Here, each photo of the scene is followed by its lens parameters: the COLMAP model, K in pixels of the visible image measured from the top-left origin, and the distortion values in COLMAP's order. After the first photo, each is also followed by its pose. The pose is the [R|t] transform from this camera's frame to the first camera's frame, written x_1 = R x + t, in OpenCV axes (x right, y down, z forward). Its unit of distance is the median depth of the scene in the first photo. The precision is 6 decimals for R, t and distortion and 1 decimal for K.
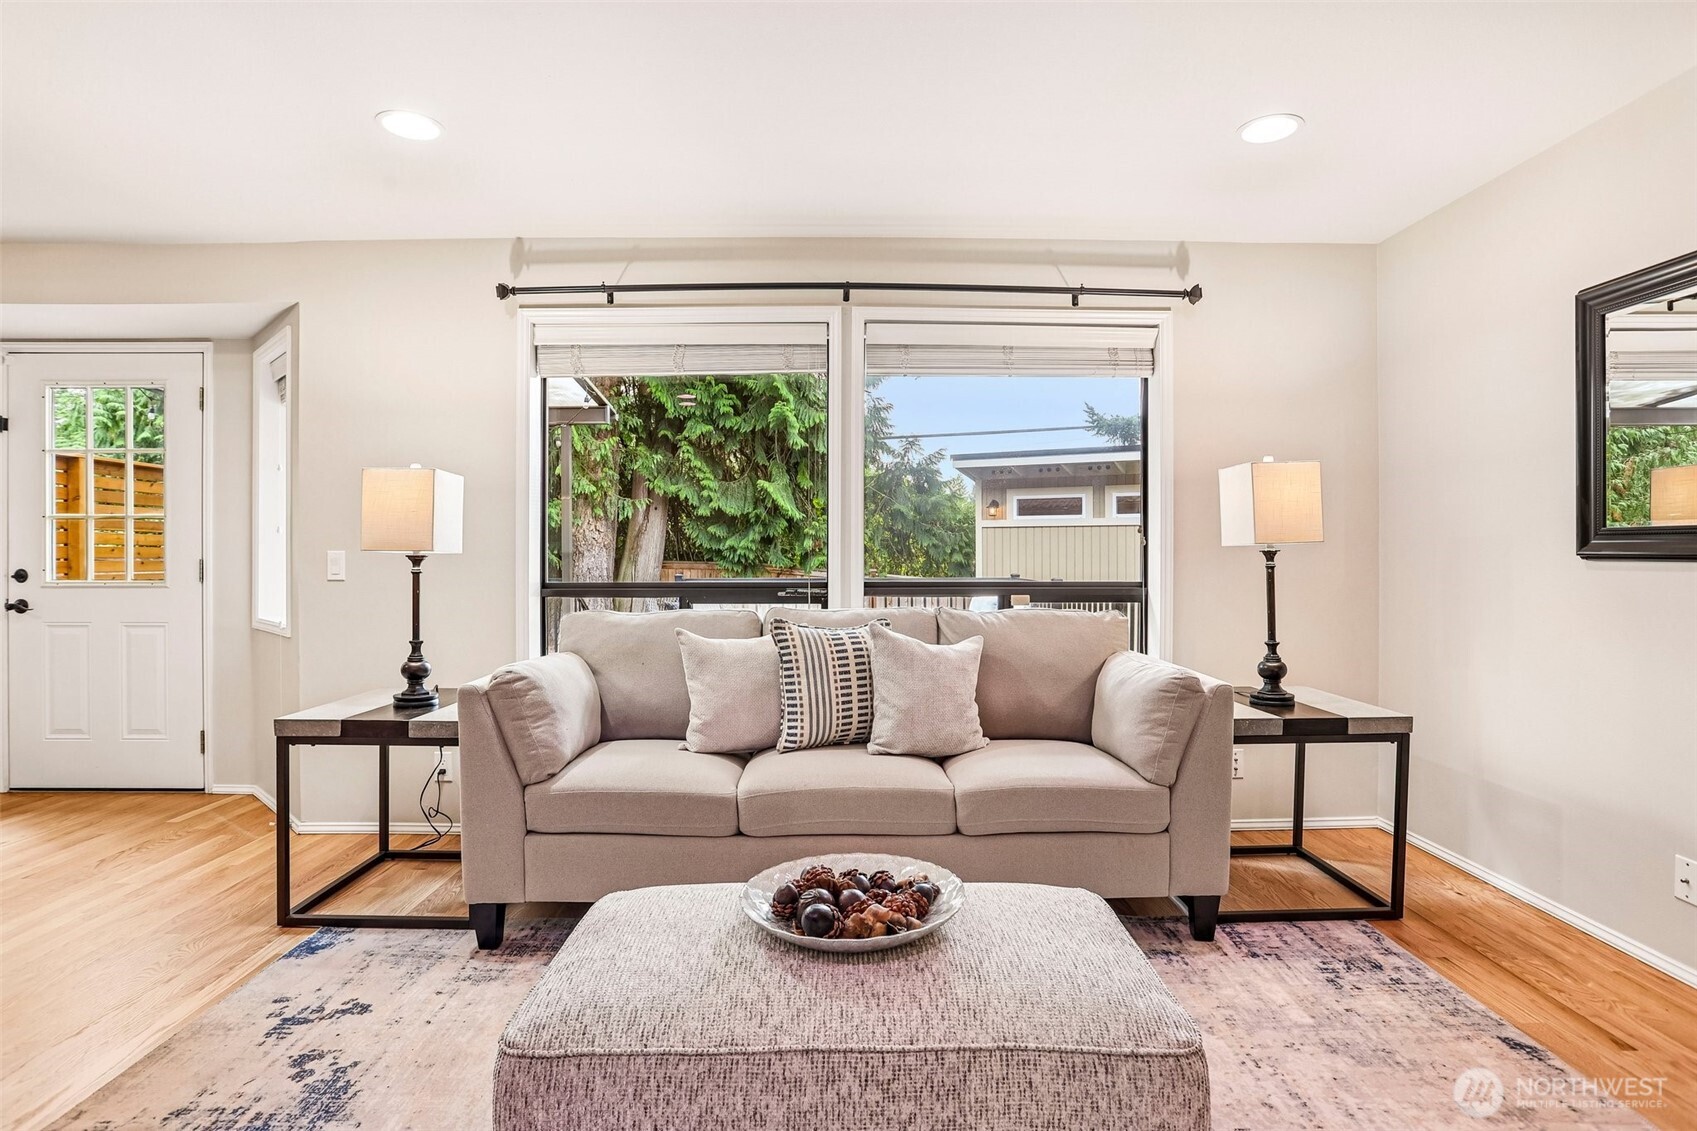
lens RADIAL K [[872.3, 0, 824.7], [0, 872.3, 554.1], [0, 0, 1]] dist [-0.044525, 0.004255]
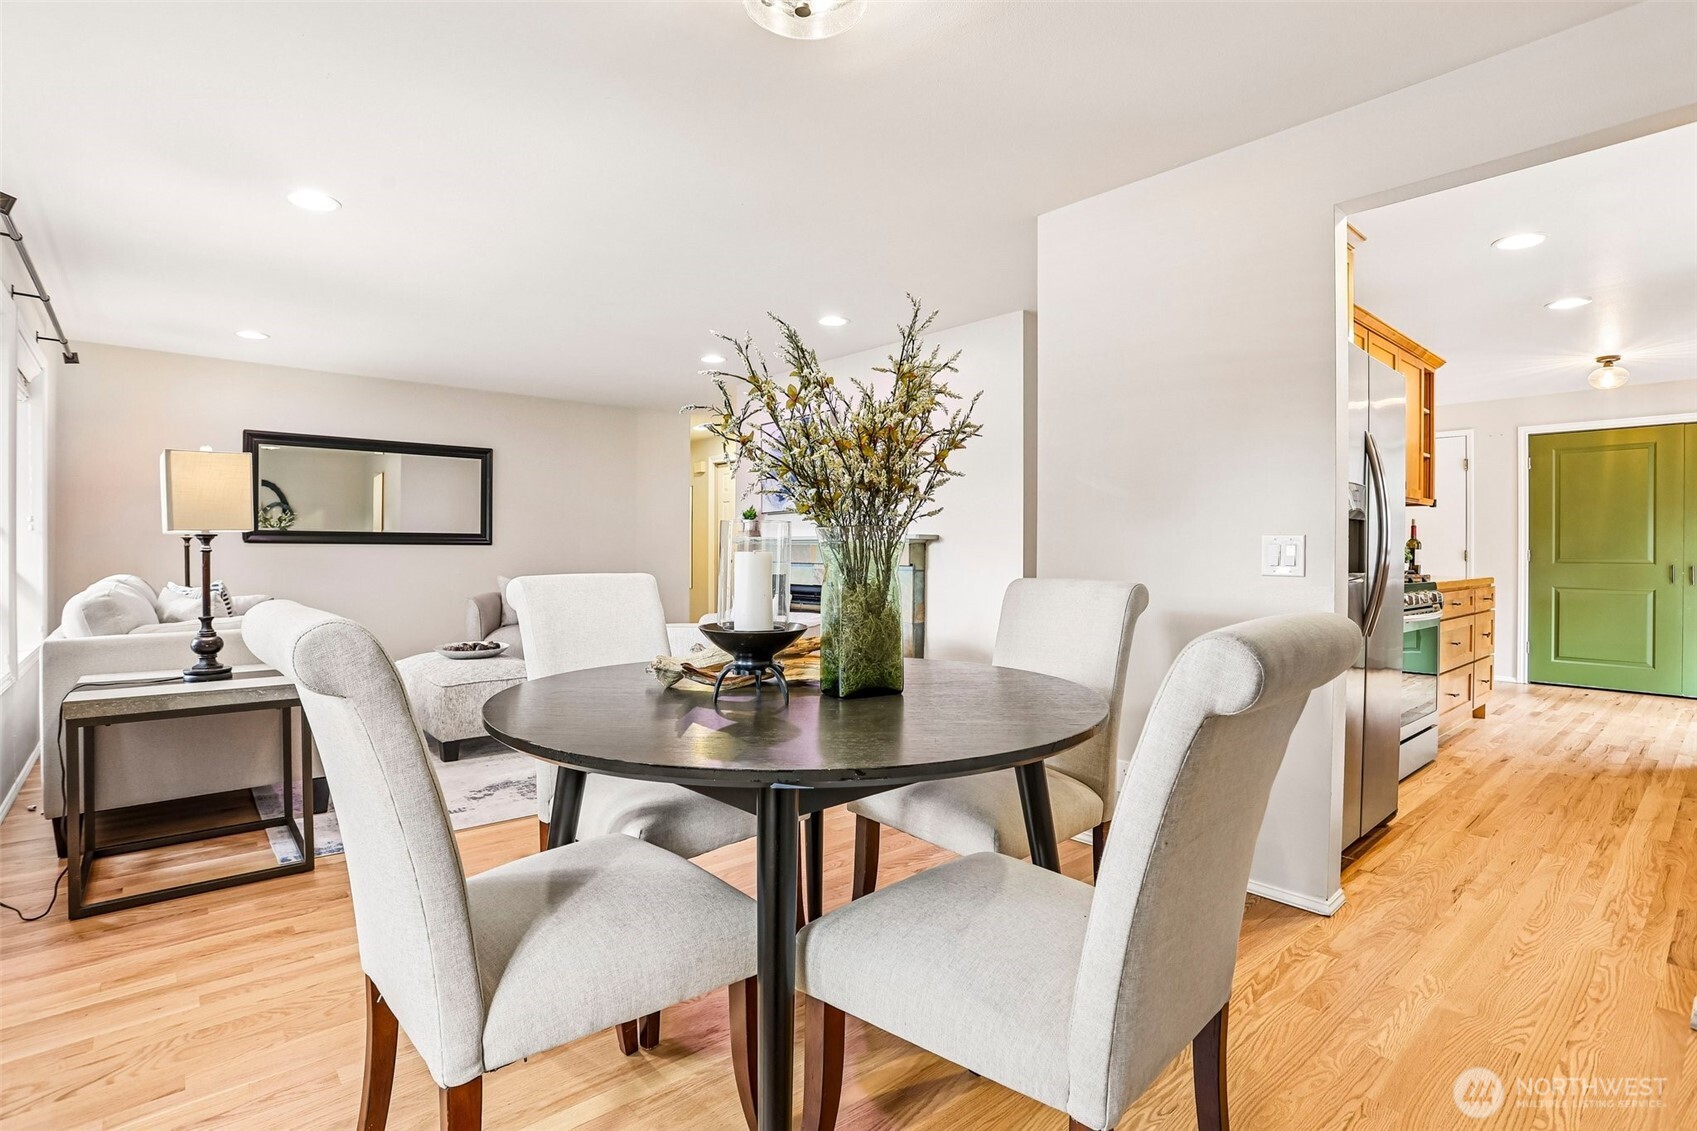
lens RADIAL K [[806.3, 0, 853.1], [0, 806.3, 558.9], [0, 0, 1]] dist [-0.026769, 0.000894]
pose [[-0.658373, -0.013762, 0.752566, -1.431363], [-0.001930, 0.999860, 0.016595, 0.011441], [-0.752689, 0.009473, -0.658308, 0.871632]]
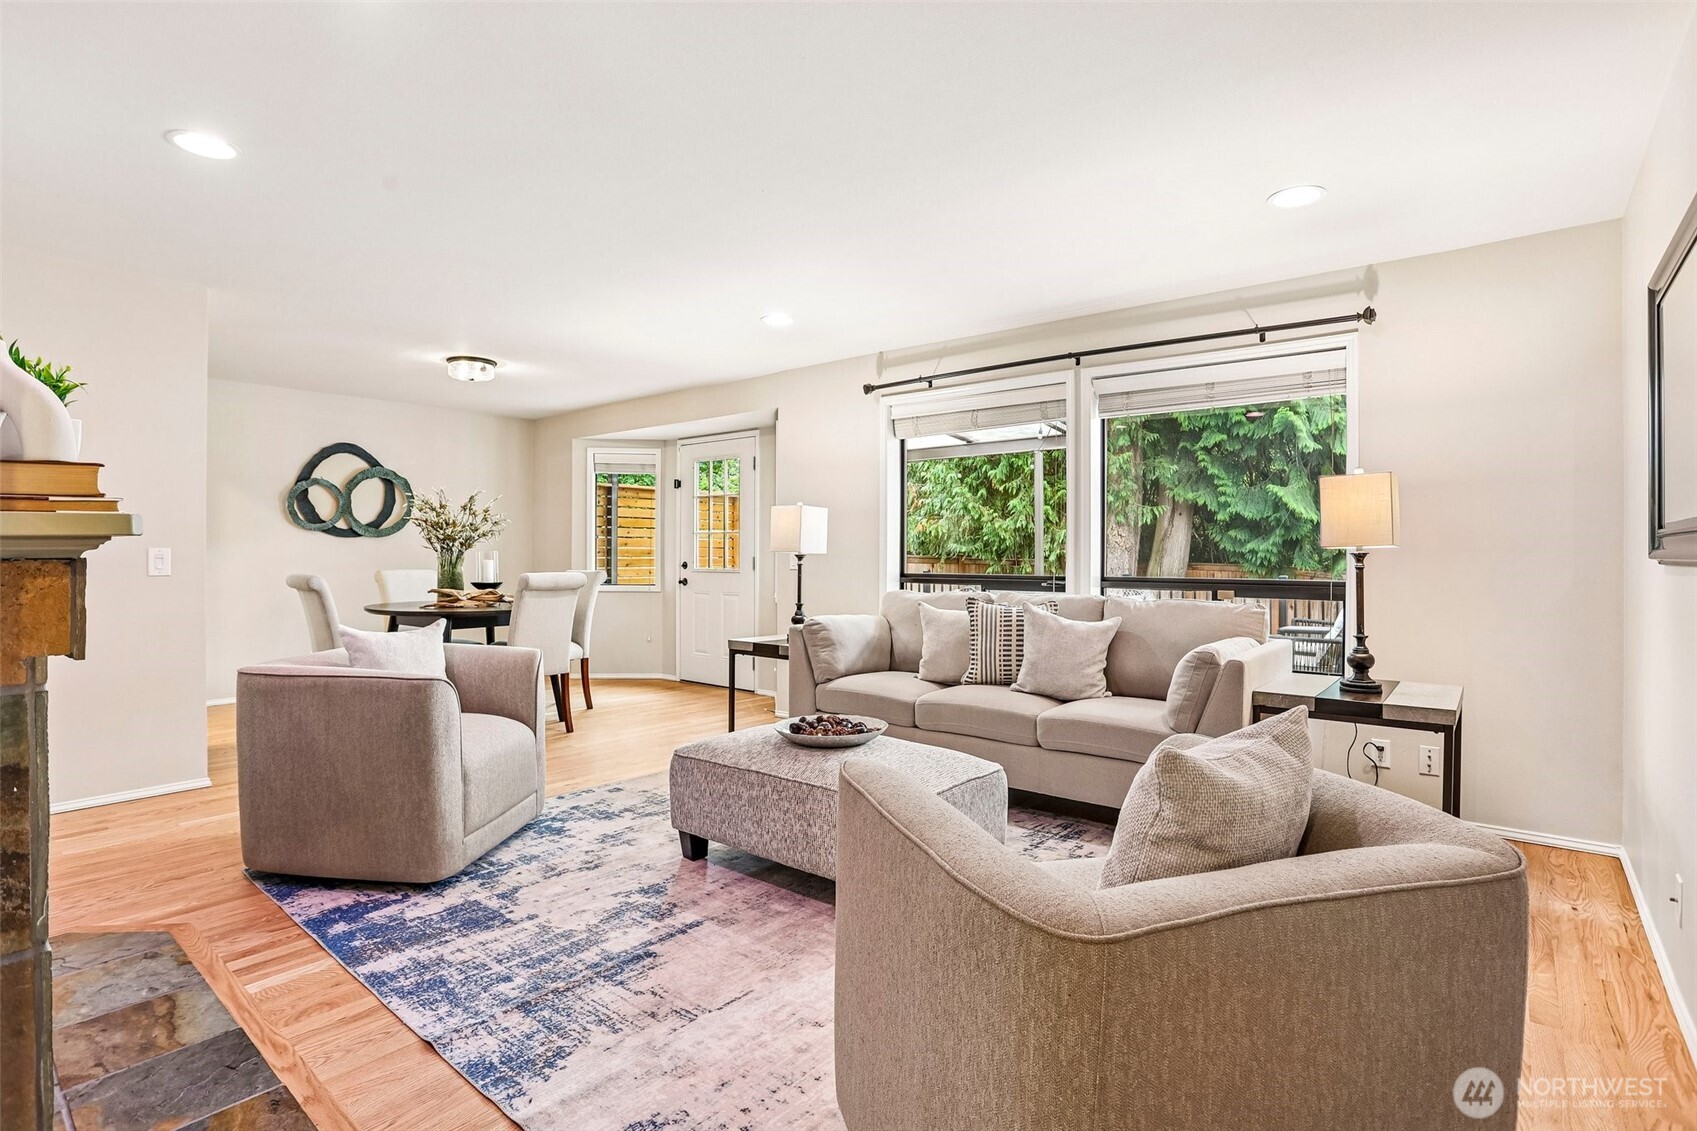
lens RADIAL K [[829.2, 0, 847.4], [0, 829.2, 549.8], [0, 0, 1]] dist [-0.057356, 0.016907]
pose [[0.767009, 0.000268, -0.641637, 0.573160], [-0.005526, 0.999966, -0.006188, 0.001537], [0.641613, 0.008292, 0.766984, -0.192229]]
